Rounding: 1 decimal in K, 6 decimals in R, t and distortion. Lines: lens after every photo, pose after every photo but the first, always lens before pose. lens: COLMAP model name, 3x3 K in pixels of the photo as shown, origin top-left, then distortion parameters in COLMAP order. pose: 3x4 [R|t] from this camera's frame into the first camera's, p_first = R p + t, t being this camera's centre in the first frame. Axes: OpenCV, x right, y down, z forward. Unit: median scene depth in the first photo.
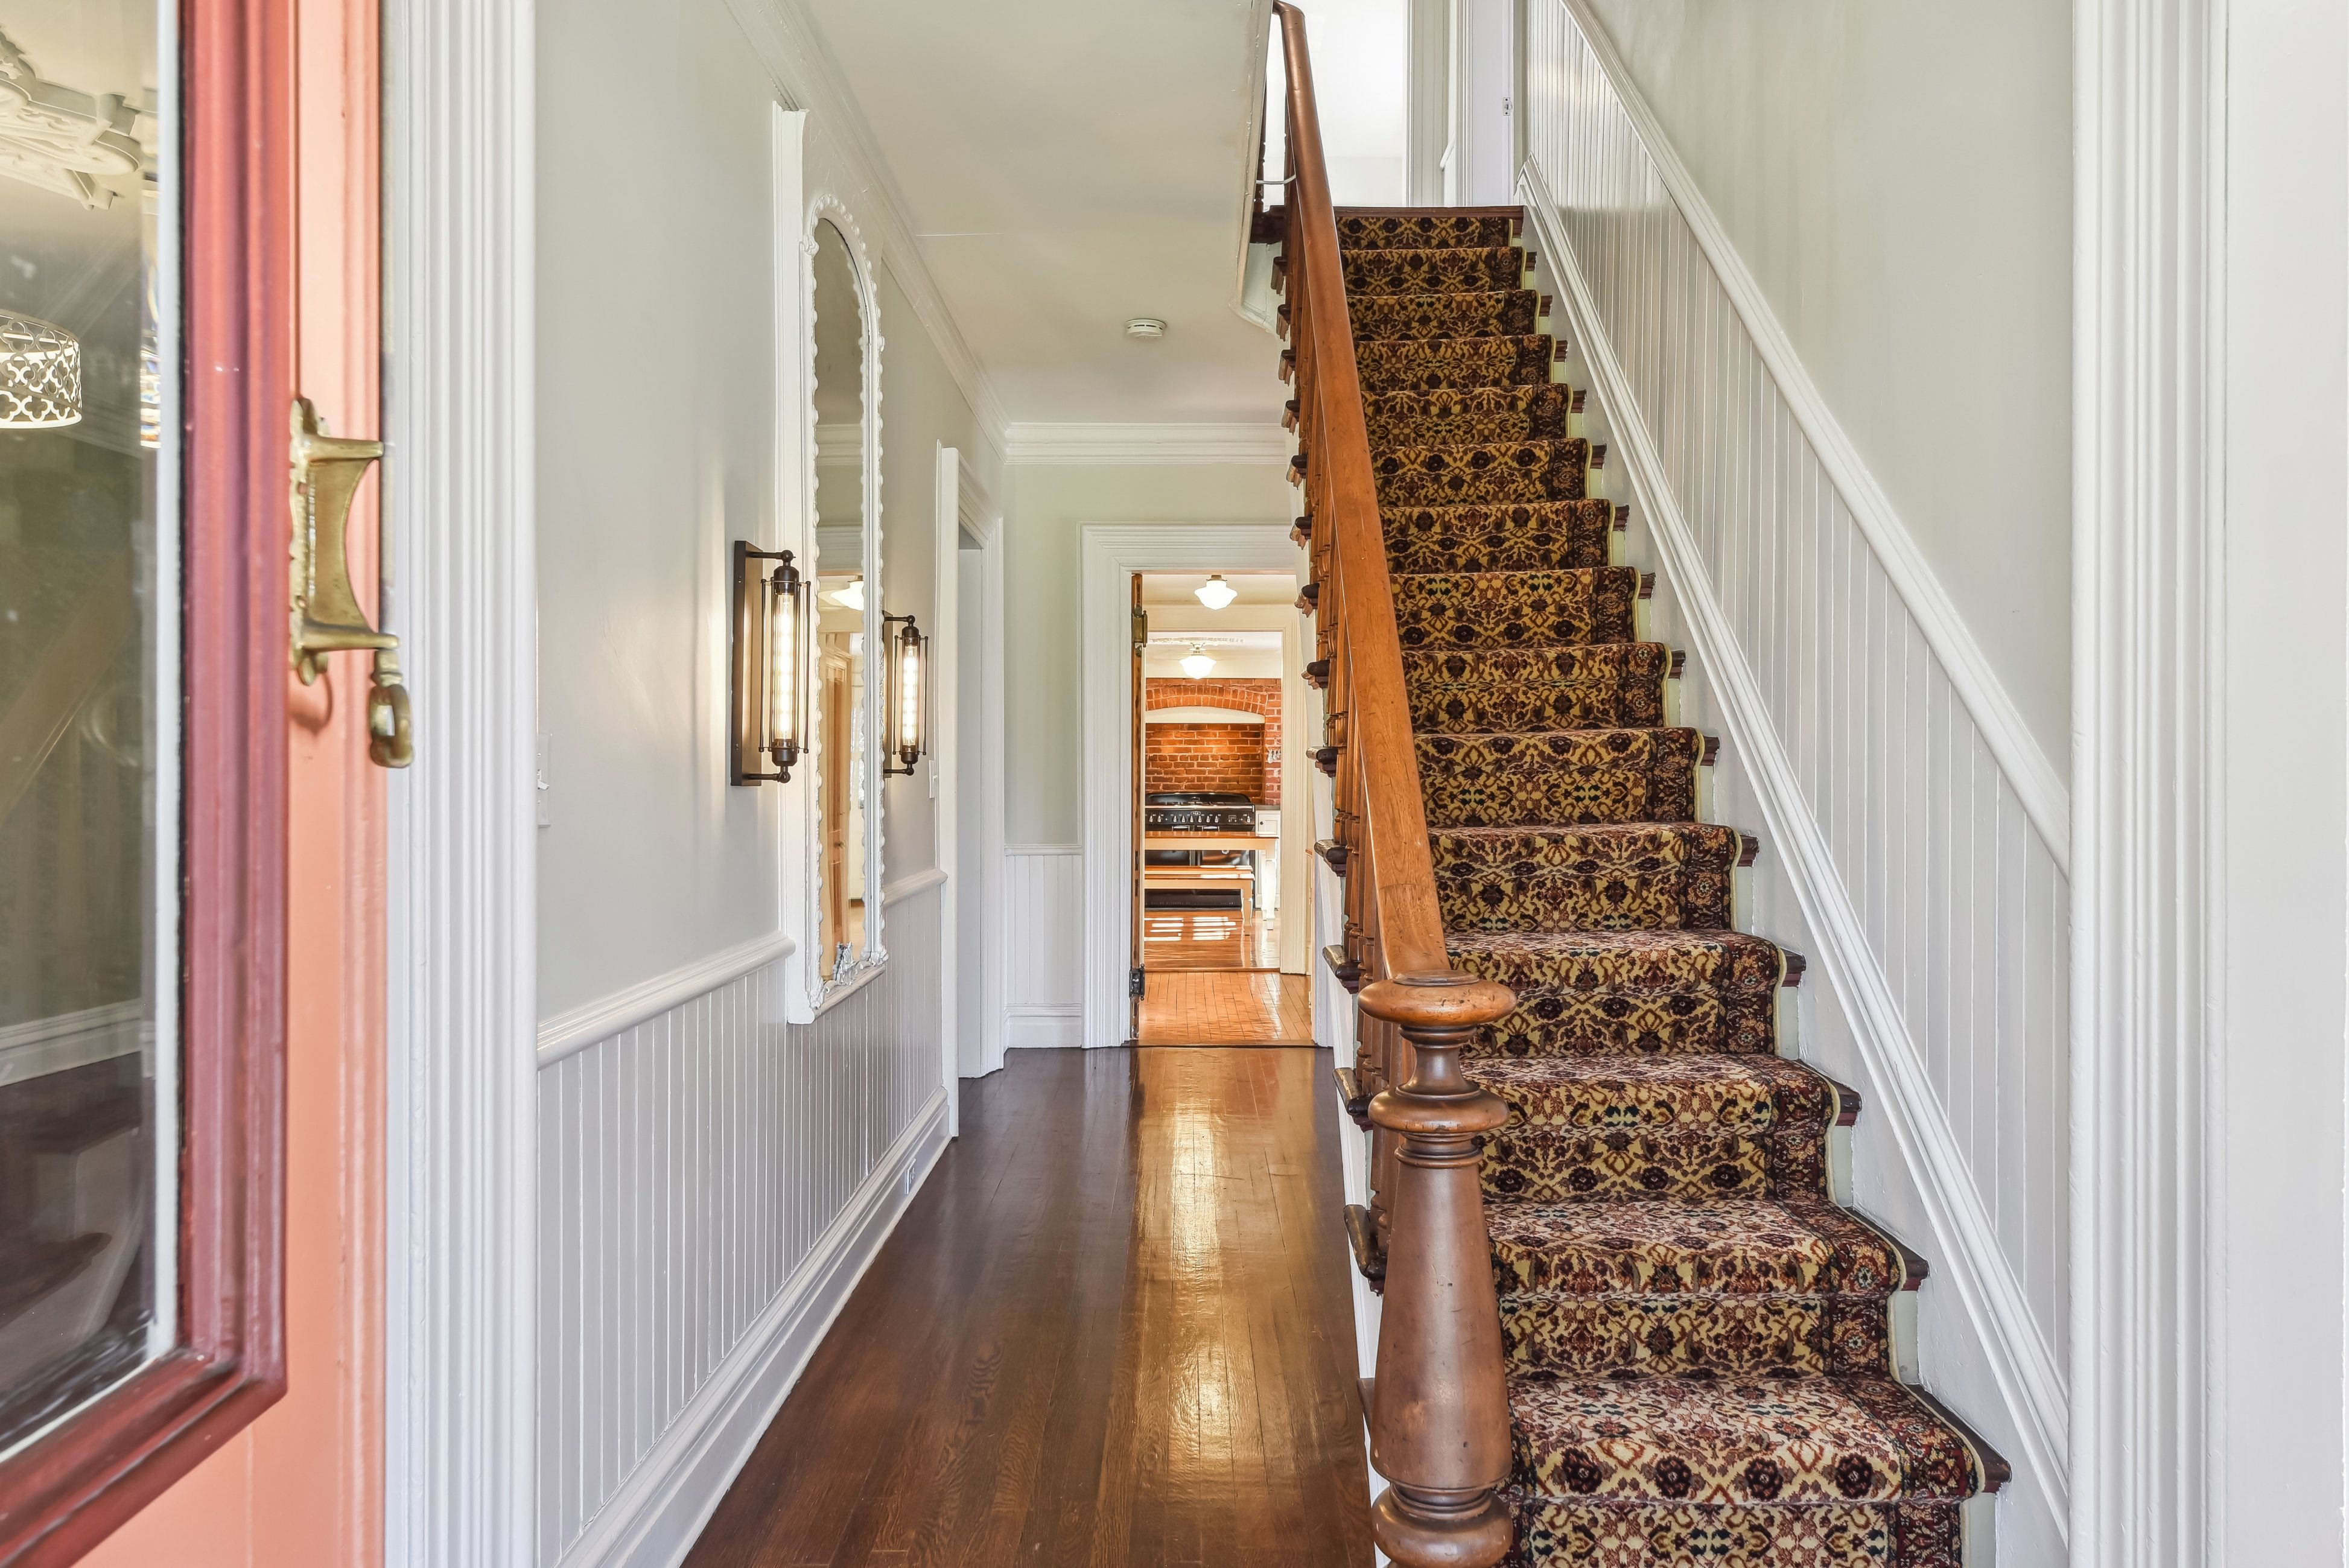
lens RADIAL K [[1559.3, 0, 1180.3], [0, 1559.3, 786.6], [0, 0, 1]] dist [0.036541, -0.000065]
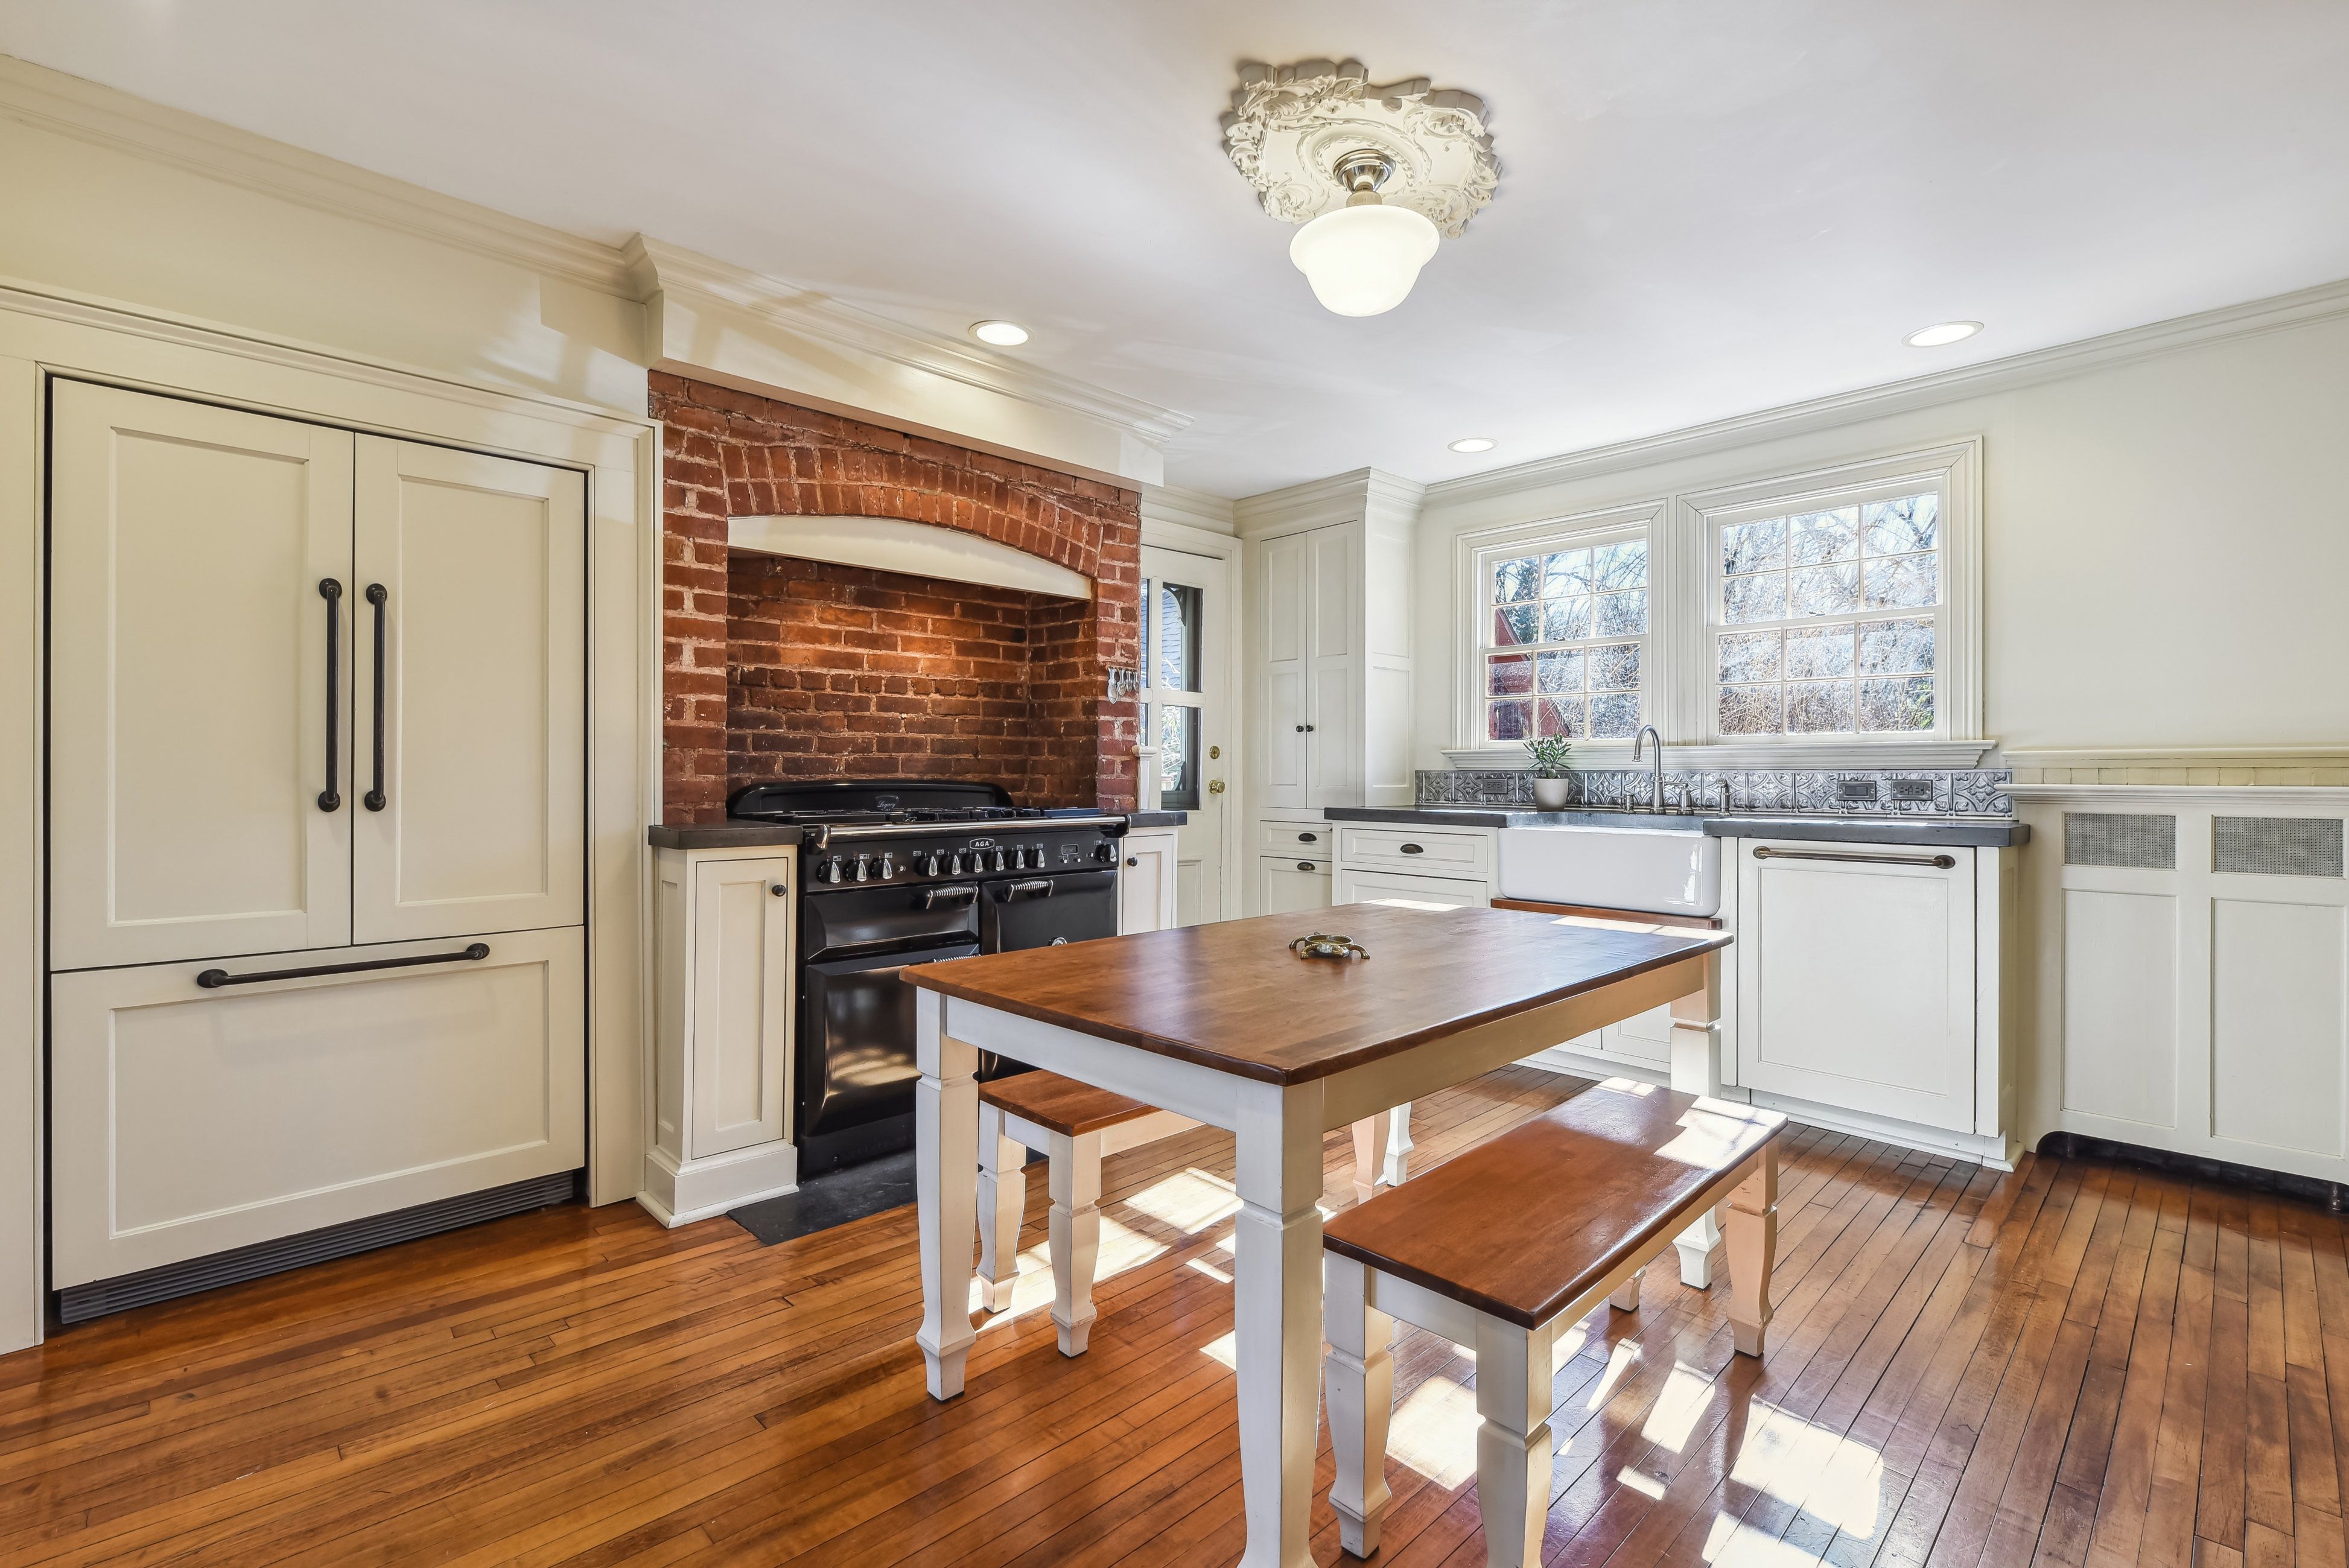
lens RADIAL K [[1042.9, 0, 1178.9], [0, 1042.9, 780.3], [0, 0, 1]] dist [-0.002692, -0.001381]
pose [[0.711732, -0.007015, 0.702416, -0.505322], [0.005962, 0.999974, 0.003945, 0.013597], [-0.702426, 0.001380, 0.711755, 3.645841]]
